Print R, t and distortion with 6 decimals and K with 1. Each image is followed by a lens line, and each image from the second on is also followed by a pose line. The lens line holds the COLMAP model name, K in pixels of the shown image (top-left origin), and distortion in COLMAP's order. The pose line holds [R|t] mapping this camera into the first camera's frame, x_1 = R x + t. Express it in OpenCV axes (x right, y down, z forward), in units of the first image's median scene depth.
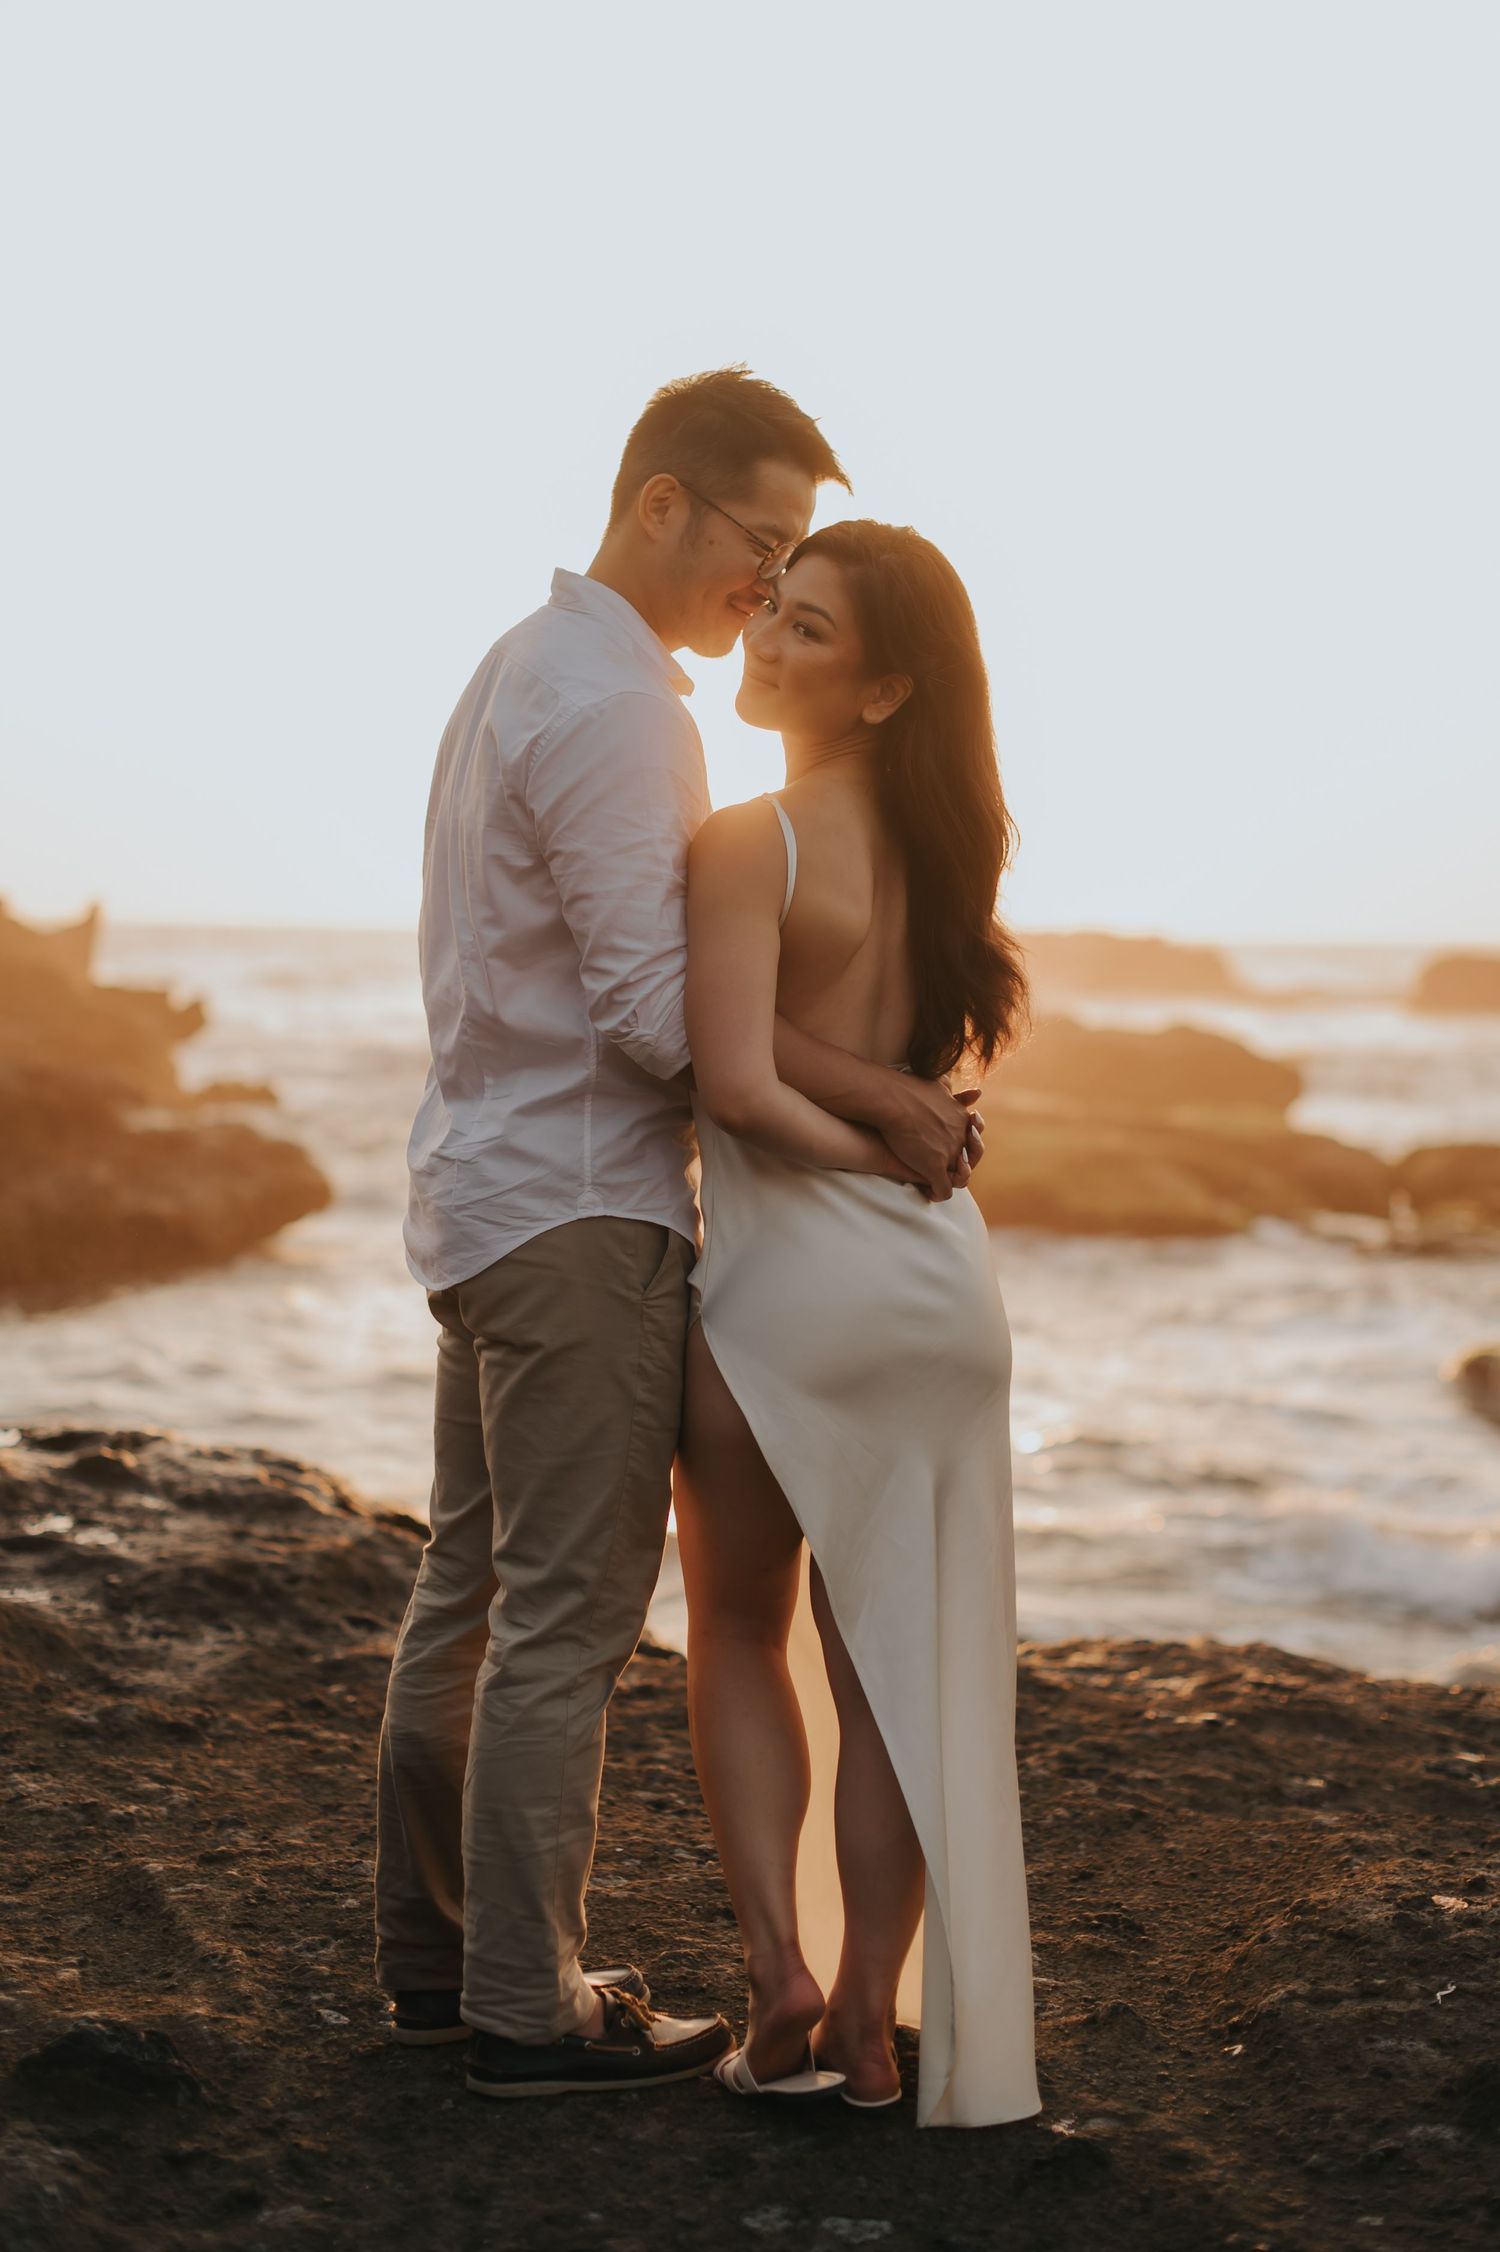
lens RADIAL K [[3439.2, 0, 764.4], [0, 3439.2, 1122.9], [0, 0, 1]] dist [0.002928, 0.003655]
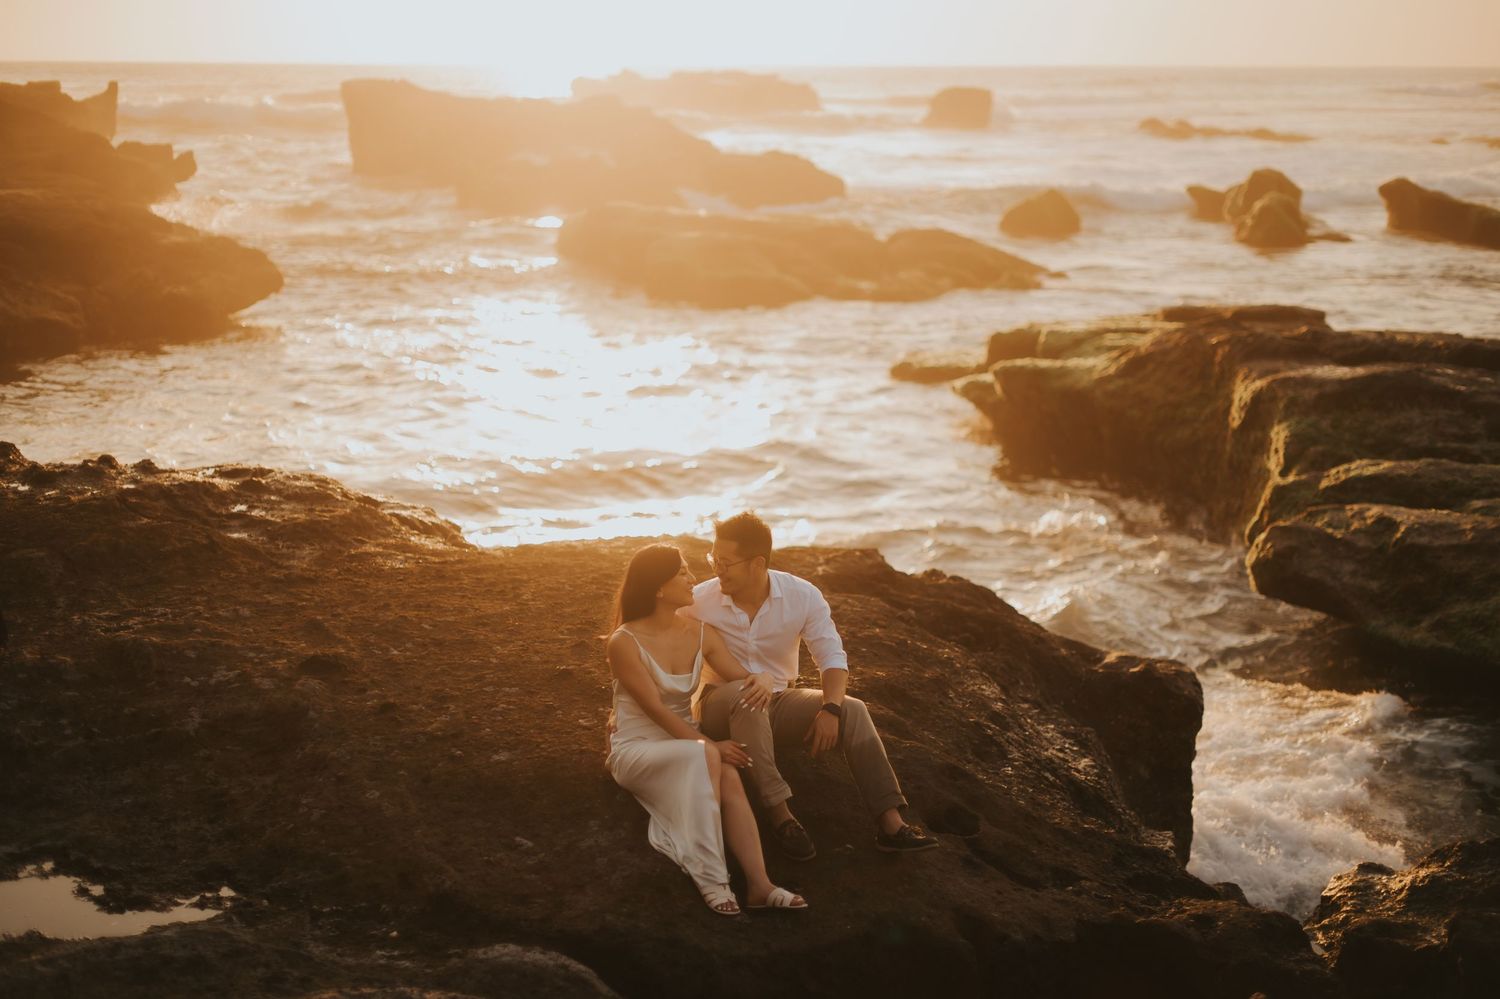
lens RADIAL K [[2157.7, 0, 755.4], [0, 2157.7, 499.4], [0, 0, 1]] dist [-0.005168, 0.056541]
pose [[0.994815, -0.032648, 0.096317, 0.048525], [0.018448, 0.989290, 0.144791, -0.177607], [-0.100012, -0.142263, 0.984763, -0.991361]]
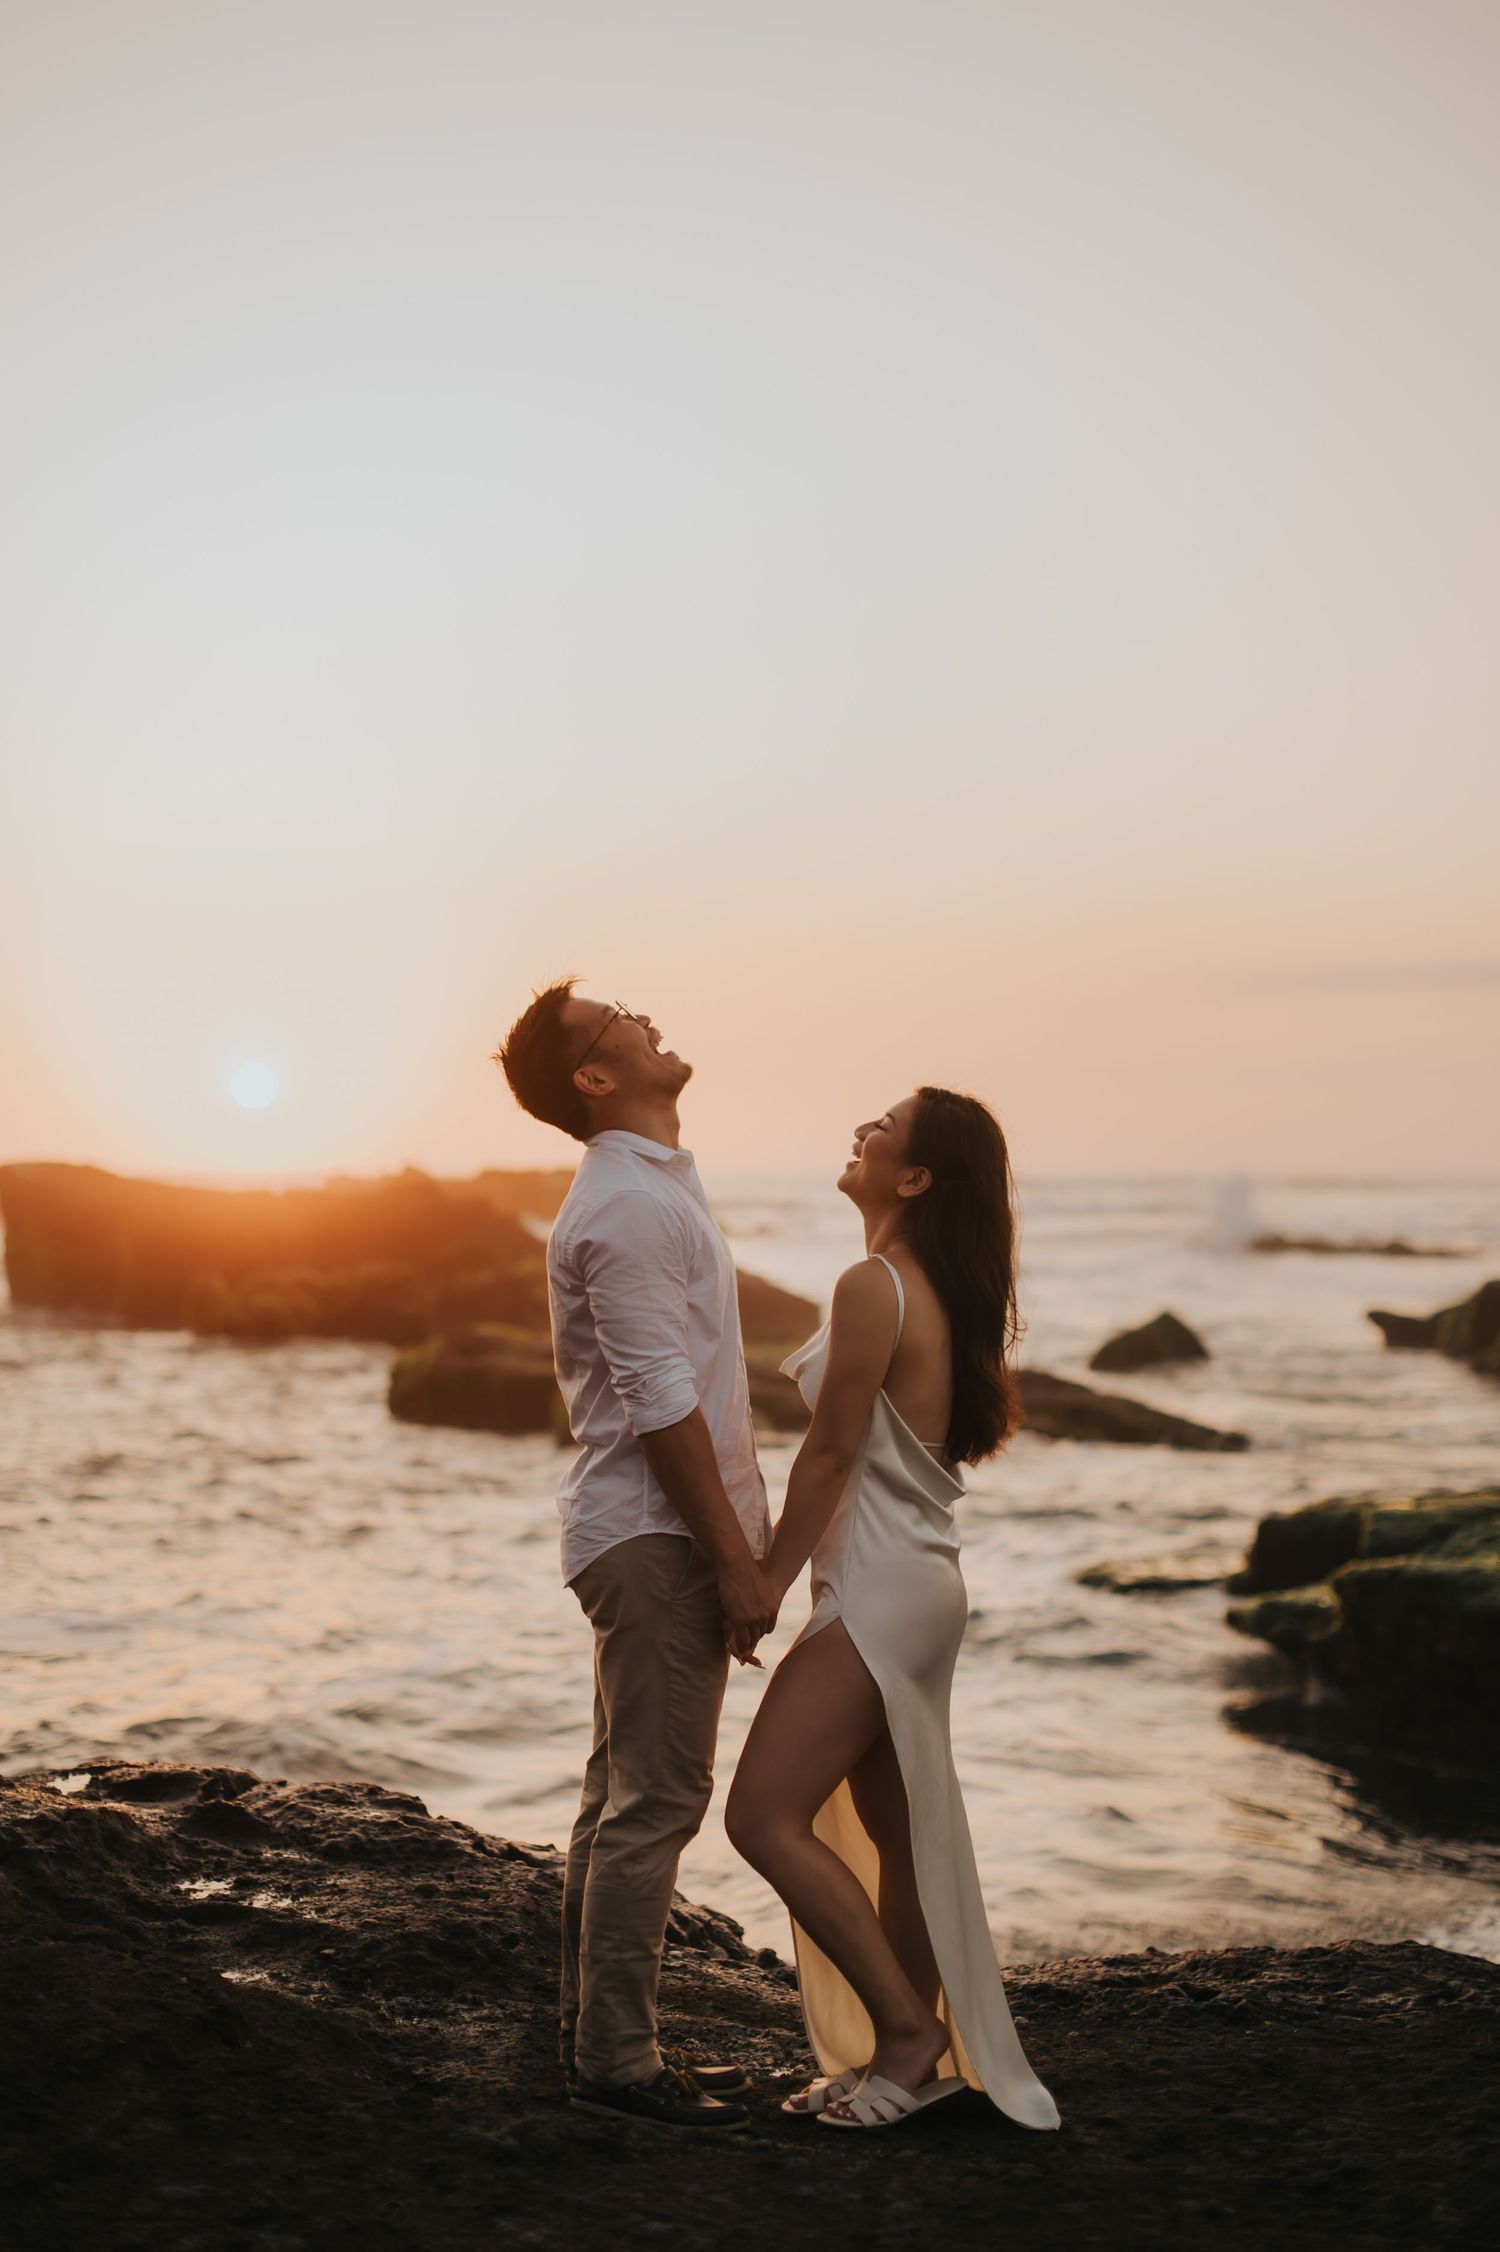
lens RADIAL K [[3249.3, 0, 747.2], [0, 3249.3, 1175.2], [0, 0, 1]] dist [-0.012638, 0.086042]
pose [[0.987746, -0.014997, 0.155350, -0.267183], [0.023222, 0.998415, -0.051269, -0.040080], [-0.154334, 0.054249, 0.986528, 0.116231]]
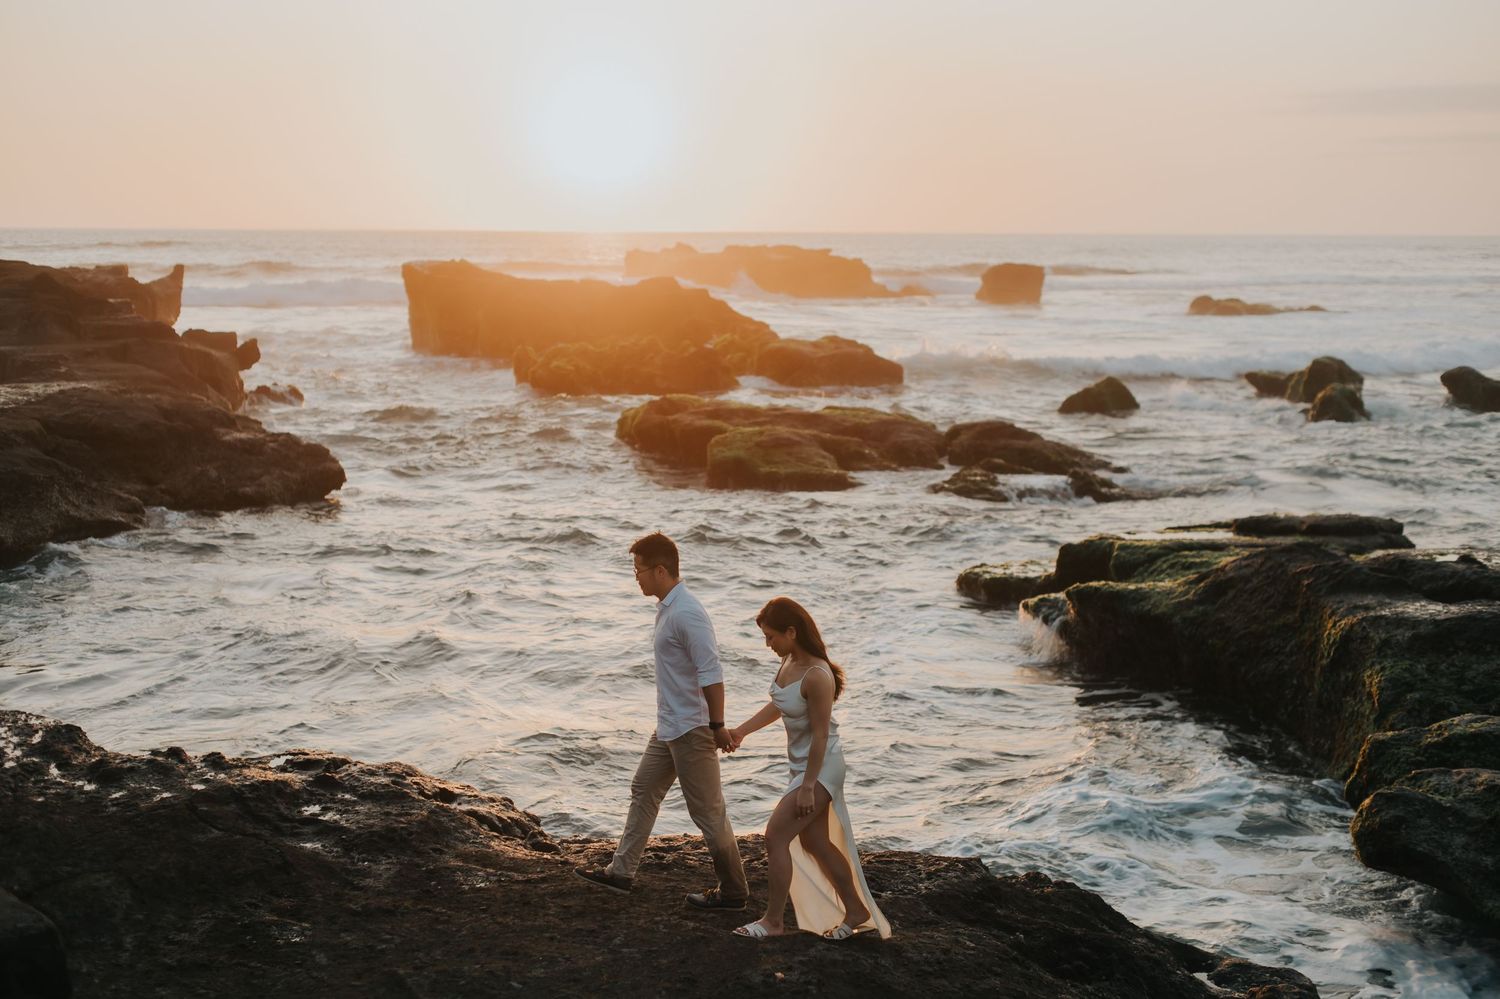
lens RADIAL K [[2152.5, 0, 742.0], [0, 2152.5, 498.3], [0, 0, 1]] dist [-0.001380, 0.047110]
pose [[0.997344, -0.020403, 0.069923, 0.012285], [0.015558, 0.997486, 0.069141, -0.309383], [-0.071158, -0.067870, 0.995153, -0.867514]]
